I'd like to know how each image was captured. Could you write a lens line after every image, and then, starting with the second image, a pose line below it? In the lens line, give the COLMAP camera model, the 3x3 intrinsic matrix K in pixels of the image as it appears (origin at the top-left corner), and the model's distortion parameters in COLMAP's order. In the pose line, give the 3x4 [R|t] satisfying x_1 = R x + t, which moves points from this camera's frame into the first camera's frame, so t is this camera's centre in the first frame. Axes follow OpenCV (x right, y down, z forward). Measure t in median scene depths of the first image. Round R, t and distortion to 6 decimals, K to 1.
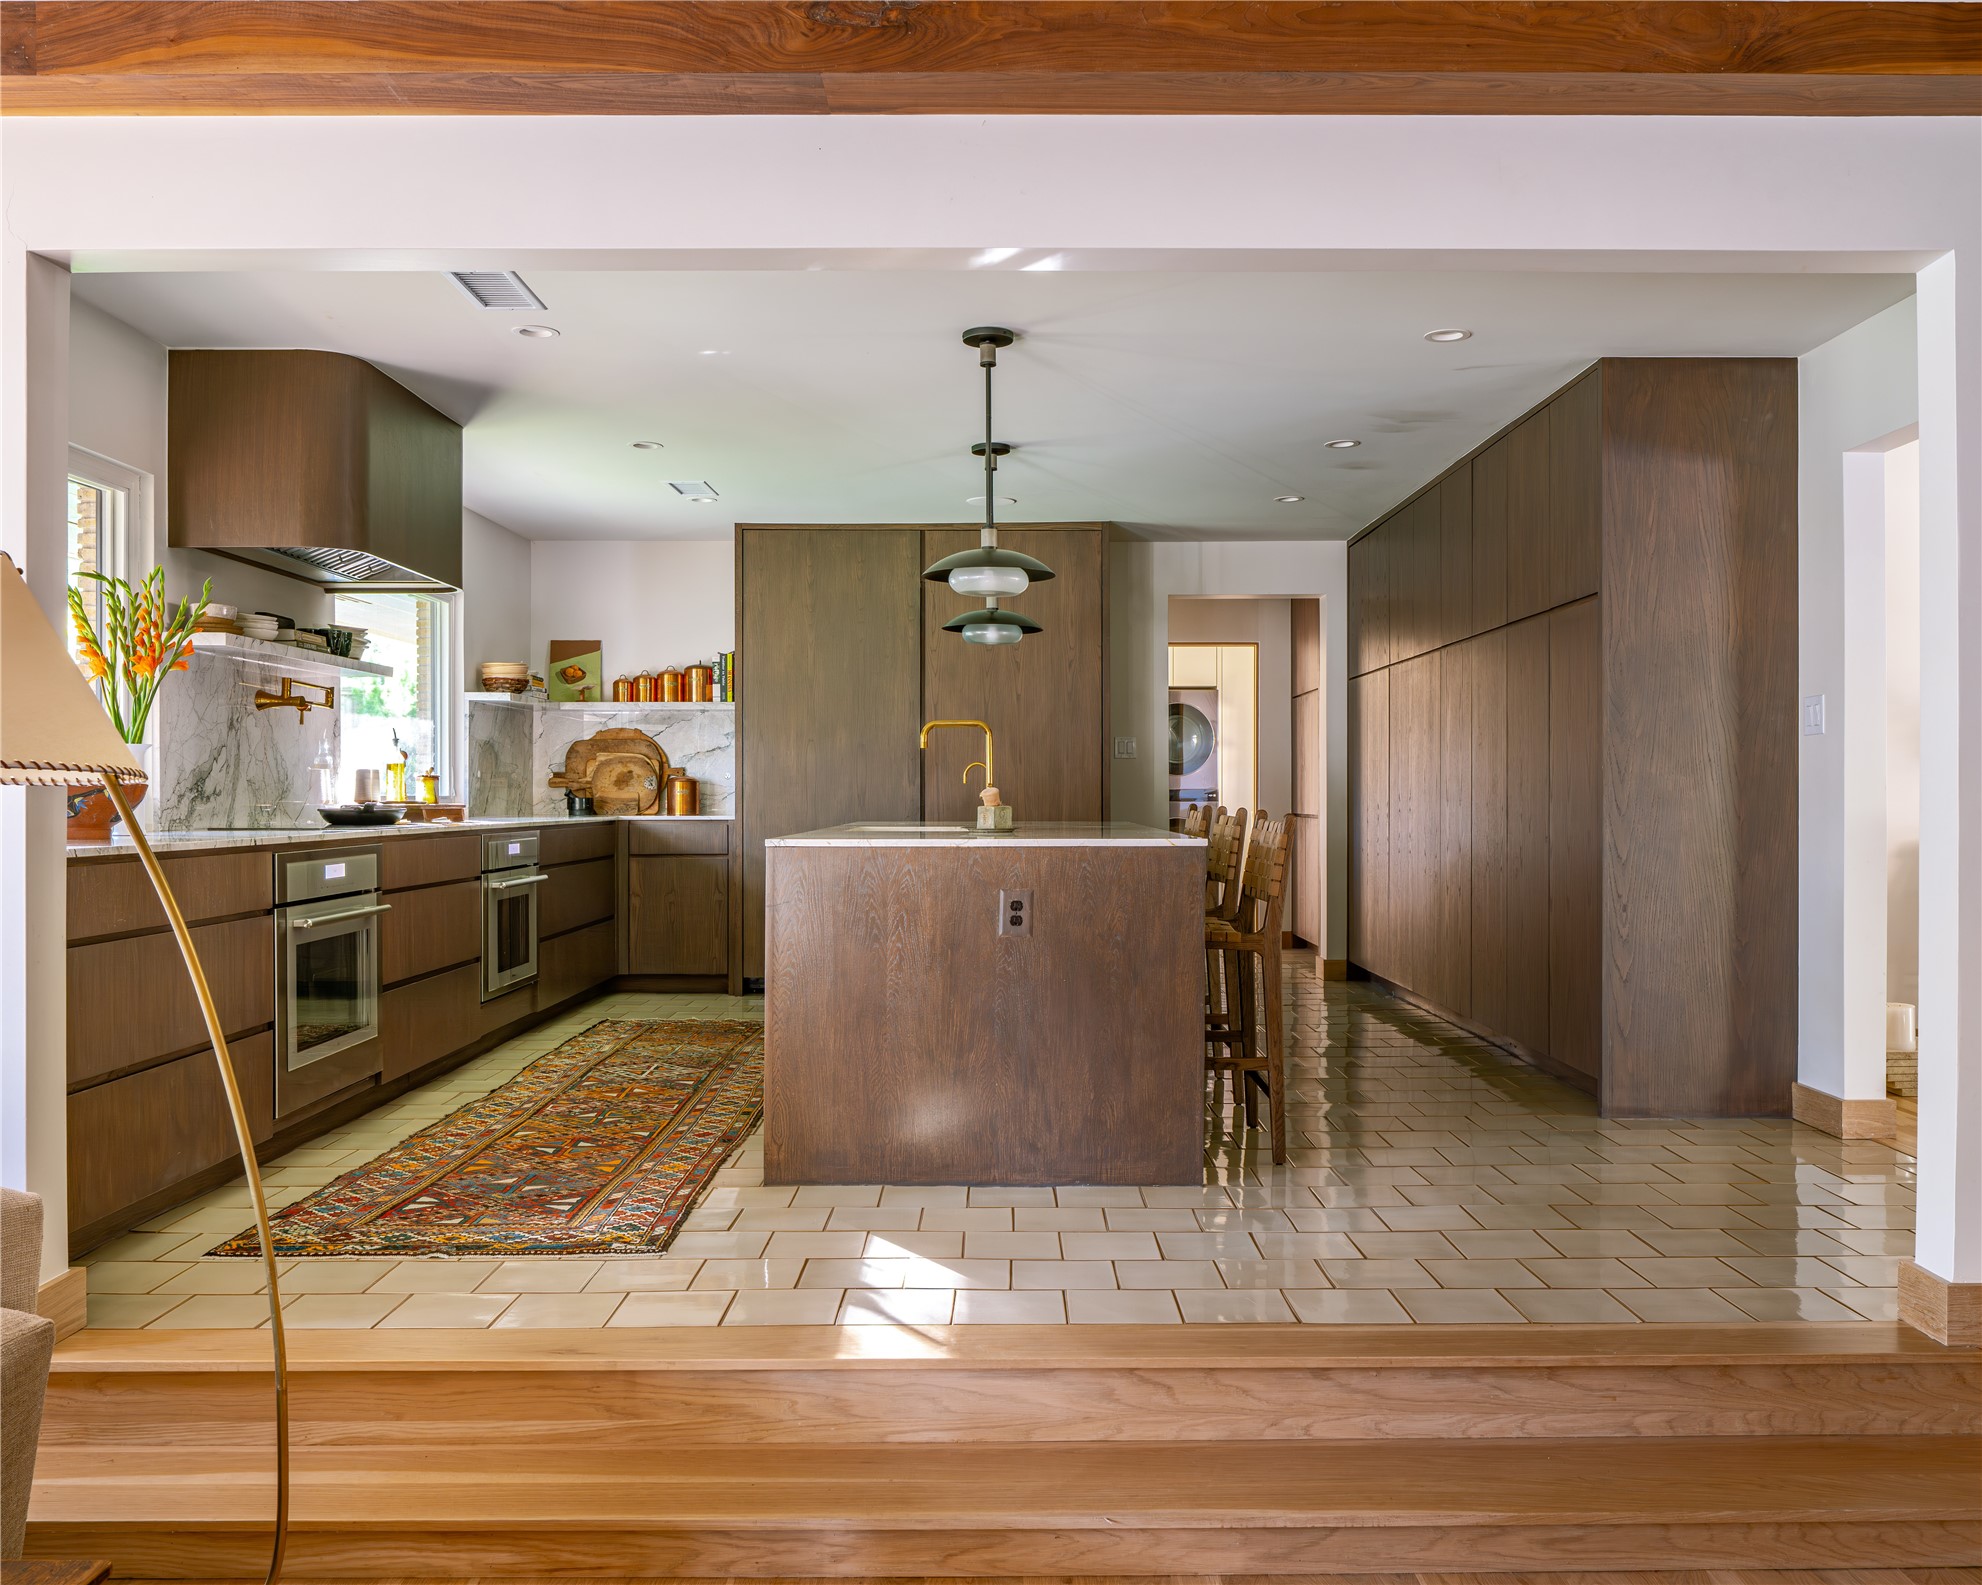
lens RADIAL K [[1476.2, 0, 996.7], [0, 1476.2, 793.0], [0, 0, 1]] dist [-0.004248, -0.002291]
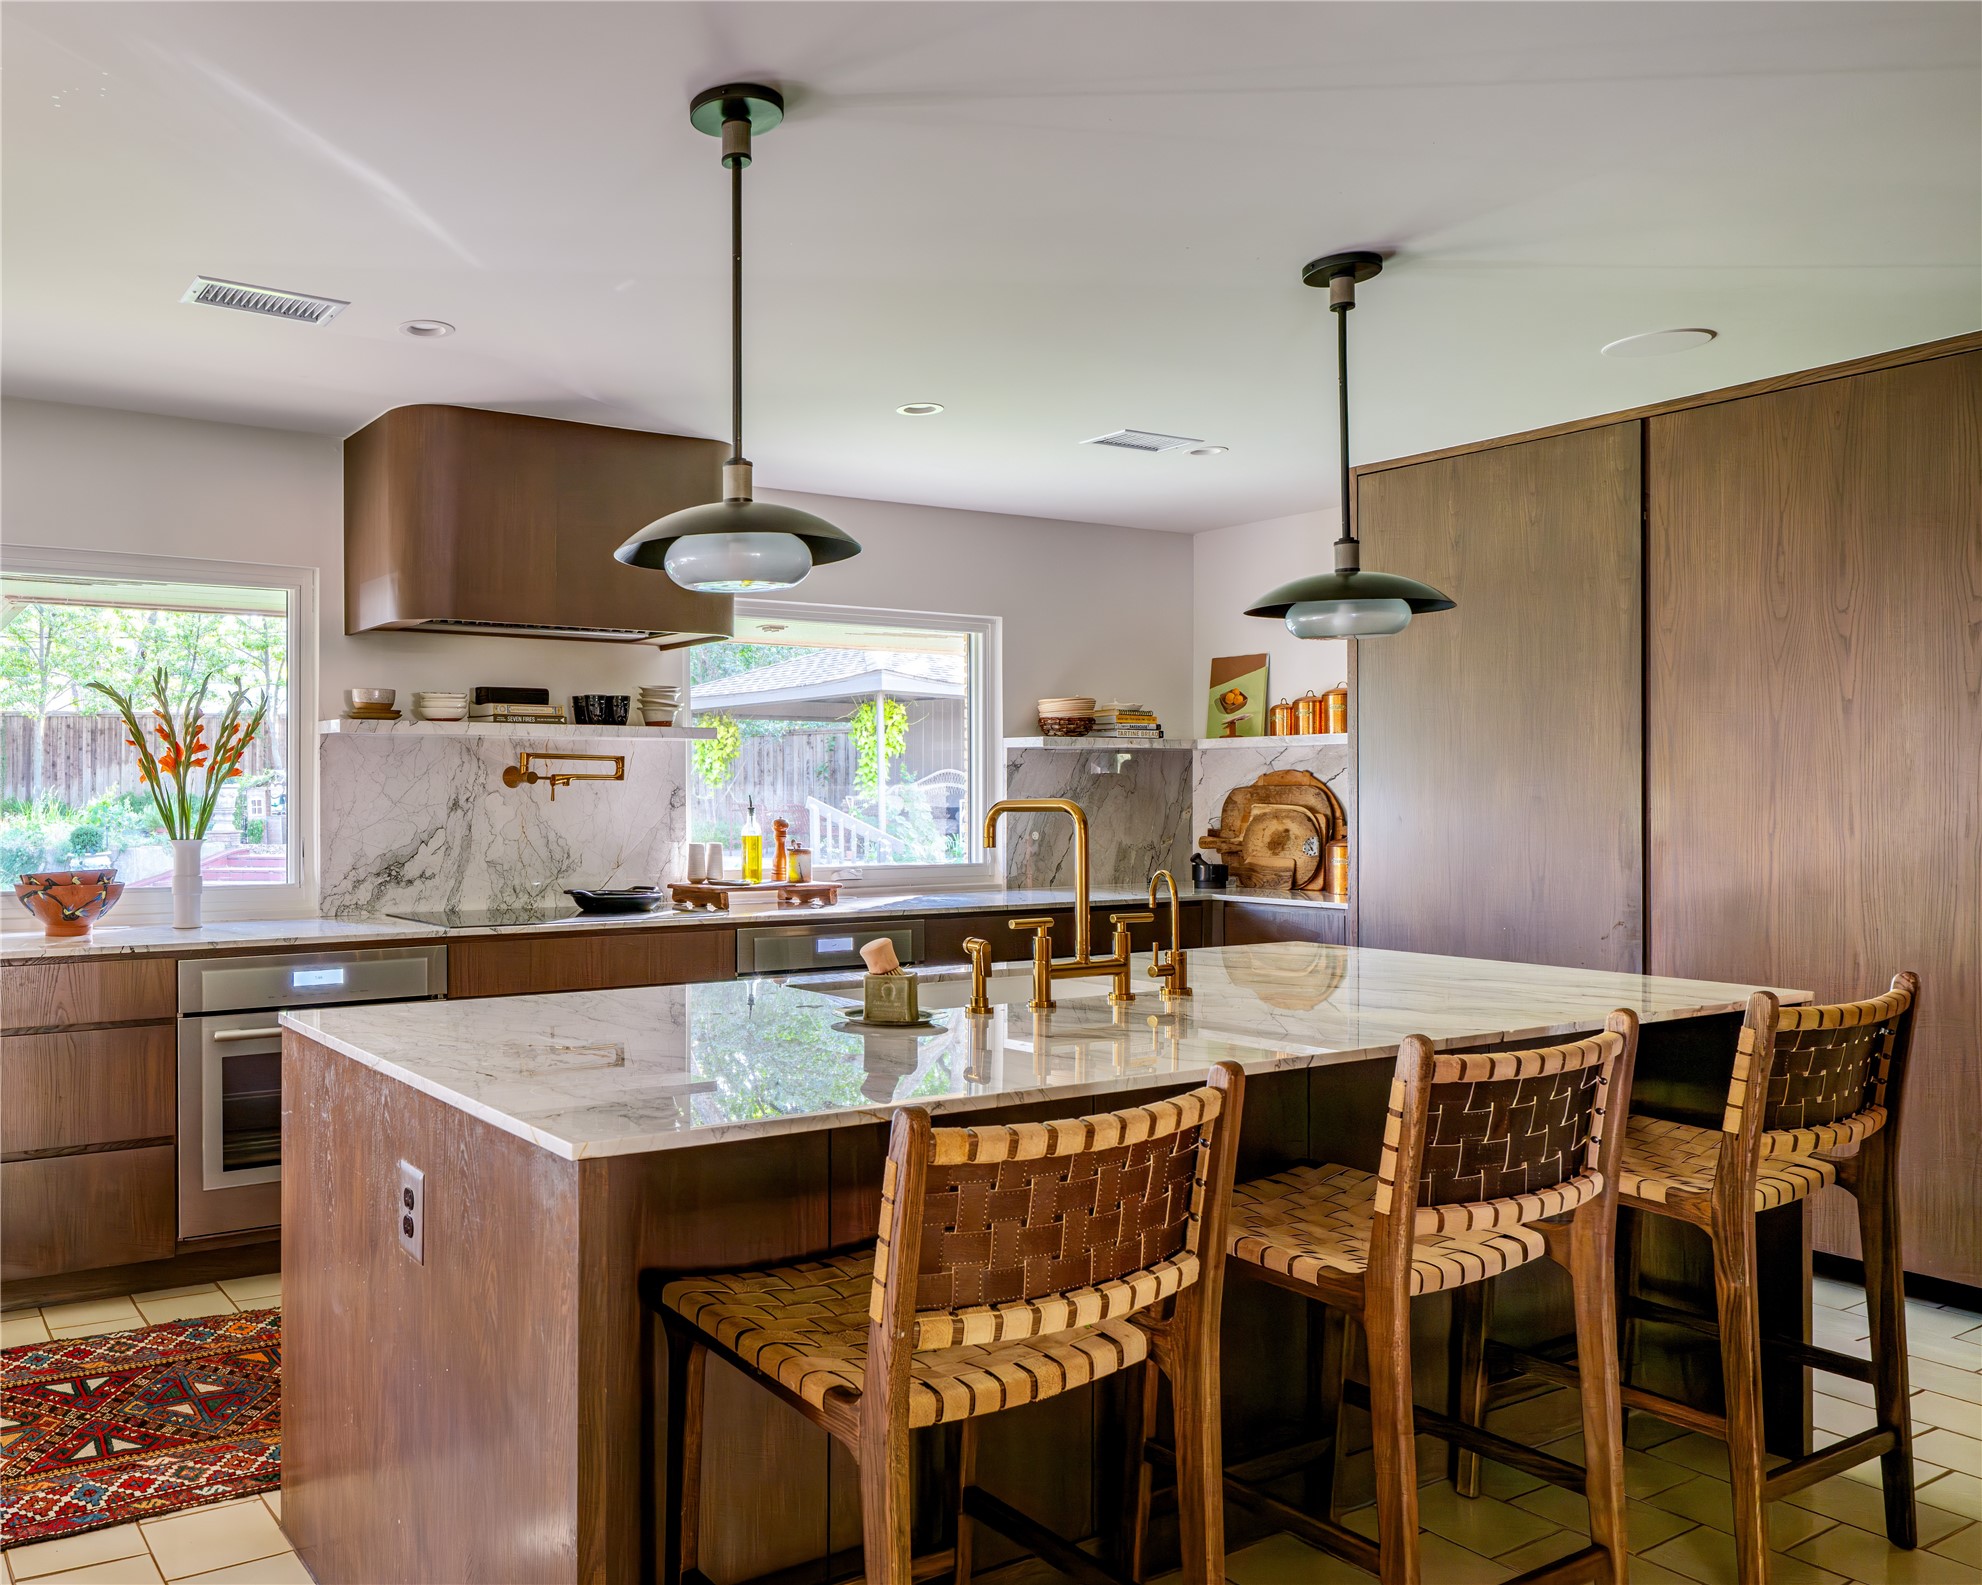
lens RADIAL K [[1507.8, 0, 989.6], [0, 1507.8, 788.1], [0, 0, 1]] dist [0.005930, 0.000926]
pose [[0.511608, 0.007888, -0.859183, 0.320275], [-0.002146, 0.999966, 0.007902, -0.041220], [0.859217, -0.002199, 0.511607, 0.494221]]
